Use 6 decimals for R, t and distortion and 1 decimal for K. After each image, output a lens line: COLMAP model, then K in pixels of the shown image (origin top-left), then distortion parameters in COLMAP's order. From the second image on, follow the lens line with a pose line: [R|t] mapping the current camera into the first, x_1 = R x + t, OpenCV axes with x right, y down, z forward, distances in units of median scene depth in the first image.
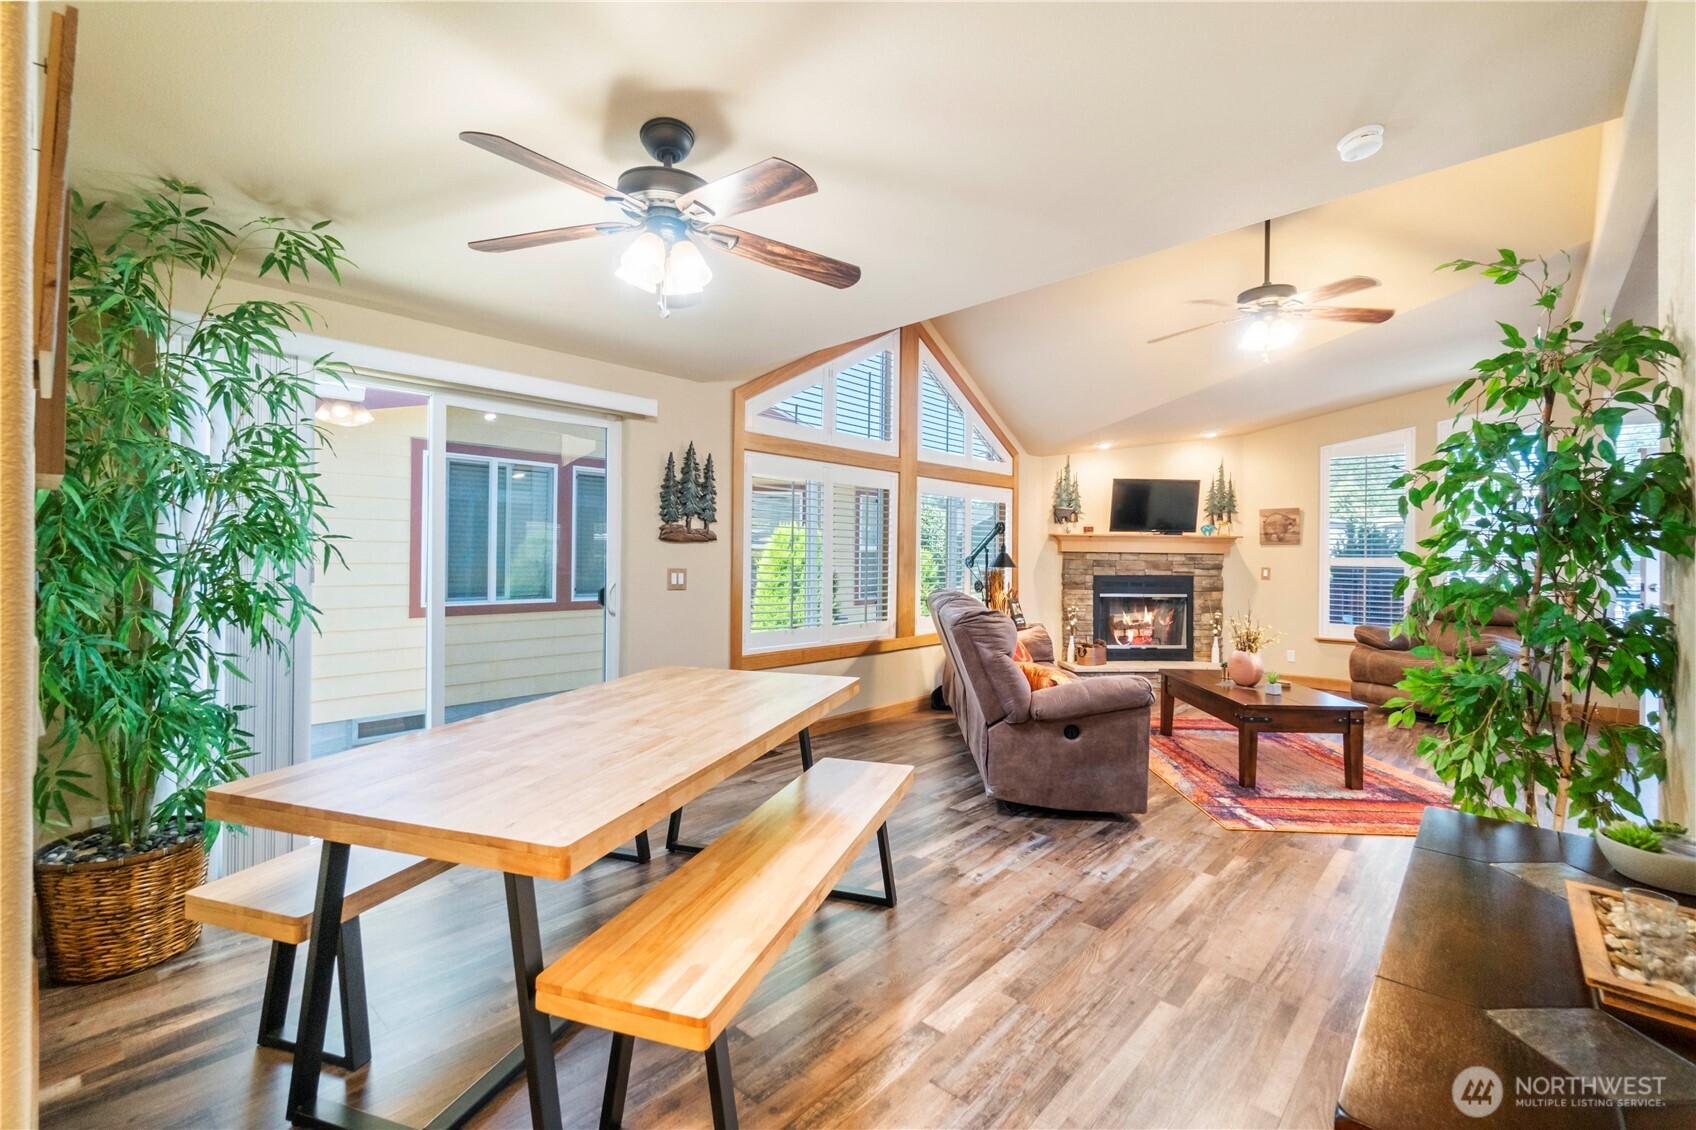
lens RADIAL K [[739.6, 0, 857.3], [0, 739.6, 555.7], [0, 0, 1]] dist [-0.001477, -0.000189]
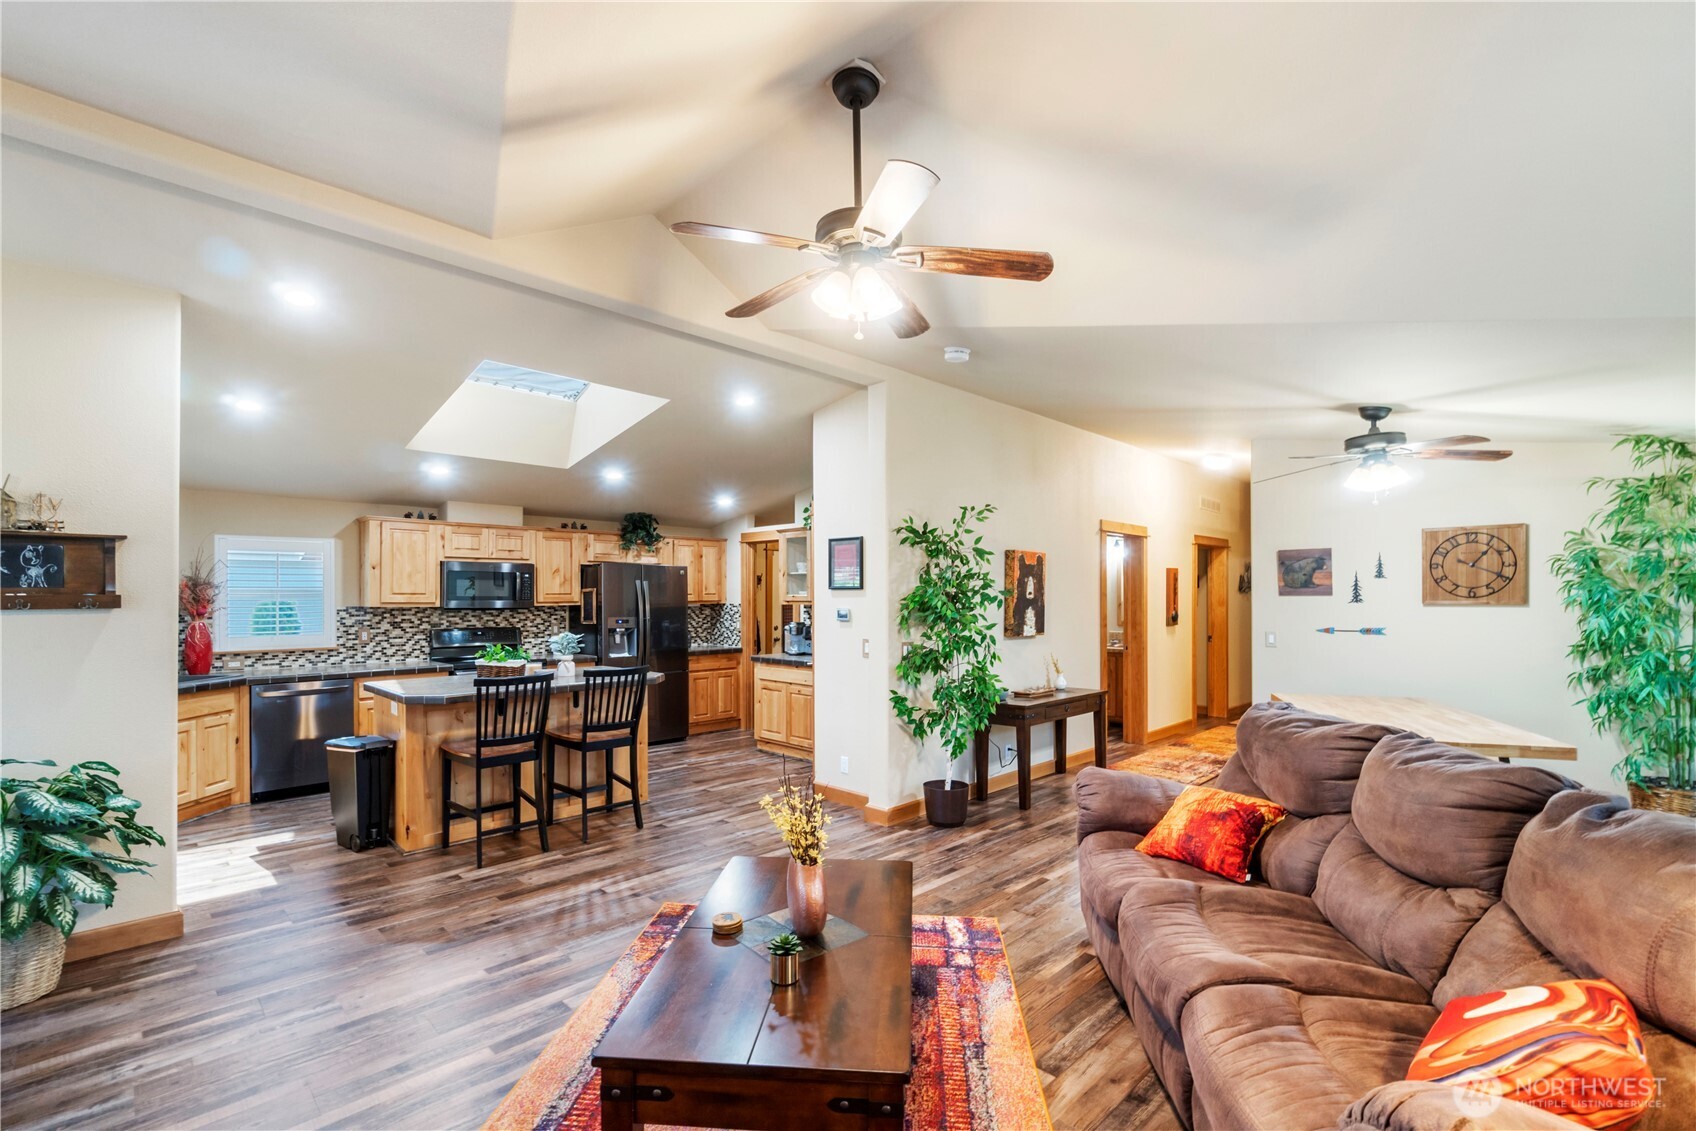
lens RADIAL K [[708.9, 0, 856.6], [0, 708.9, 599.6], [0, 0, 1]] dist [0.013034, -0.000478]
pose [[-0.998932, -0.008568, 0.045410, 0.291632], [-0.008370, 0.999955, 0.004542, -0.021923], [-0.045447, 0.004157, -0.998958, 0.876410]]
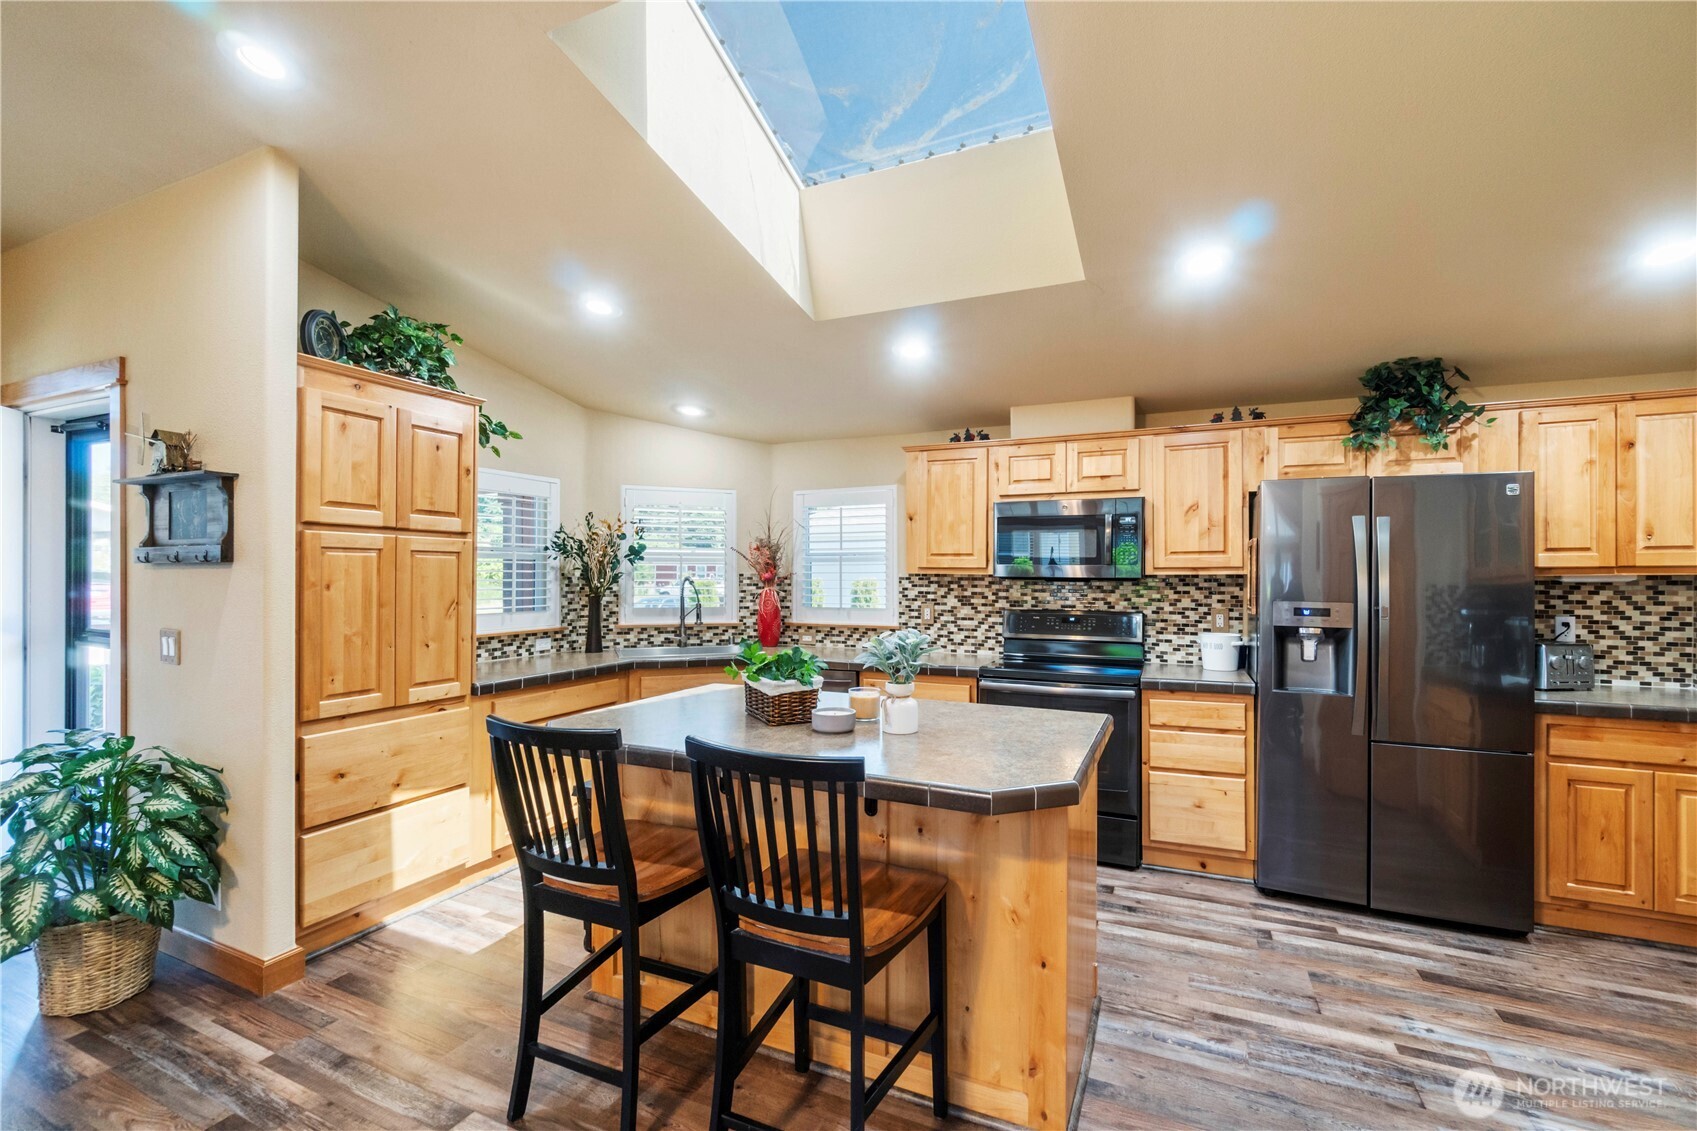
lens RADIAL K [[743.4, 0, 856.5], [0, 743.4, 576.1], [0, 0, 1]] dist [-0.004393, -0.000694]
pose [[-0.292782, -0.012855, 0.956093, 0.311204], [-0.003956, 0.999917, 0.012233, -0.011427], [-0.956171, -0.000201, -0.292808, 0.352501]]
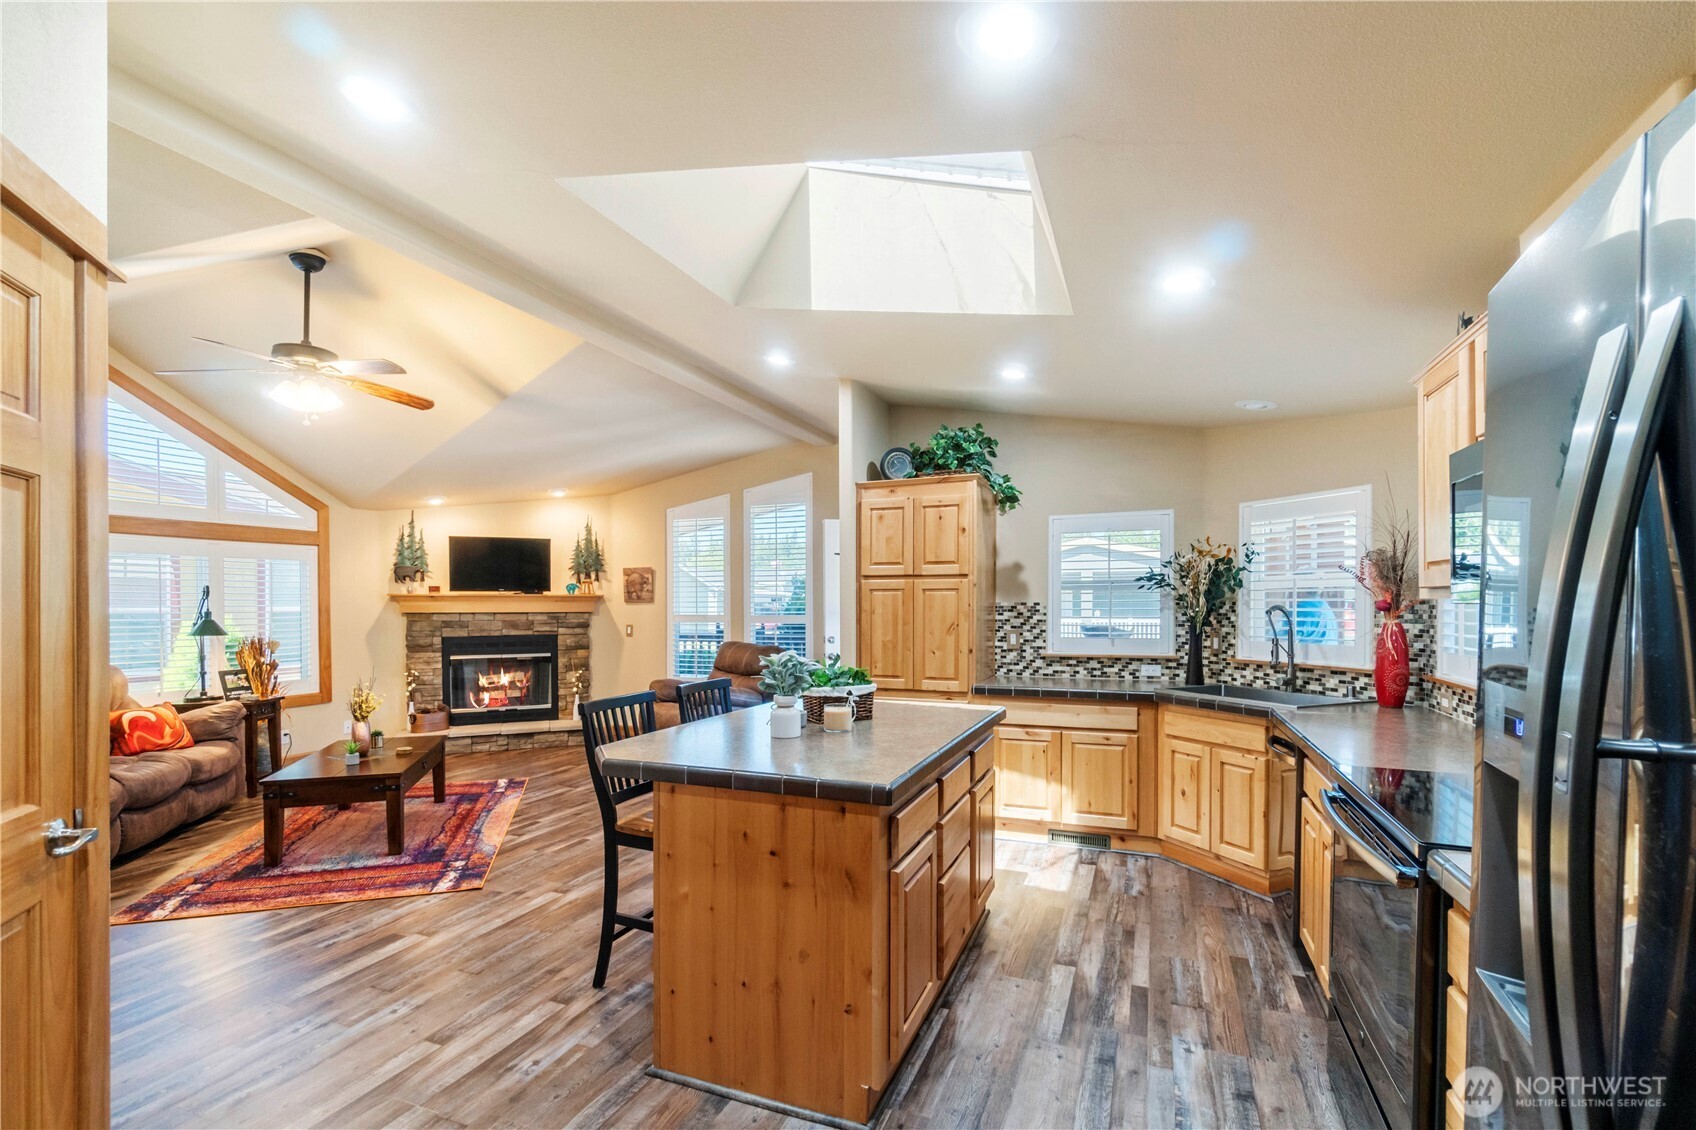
lens RADIAL K [[754.1, 0, 833.2], [0, 754.1, 610.4], [0, 0, 1]] dist [0.000246, 0.000041]
pose [[0.948616, -0.016151, 0.316017, 0.492689], [0.014568, 0.999867, 0.007373, -0.007674], [-0.316094, -0.002391, 0.948725, -0.083609]]
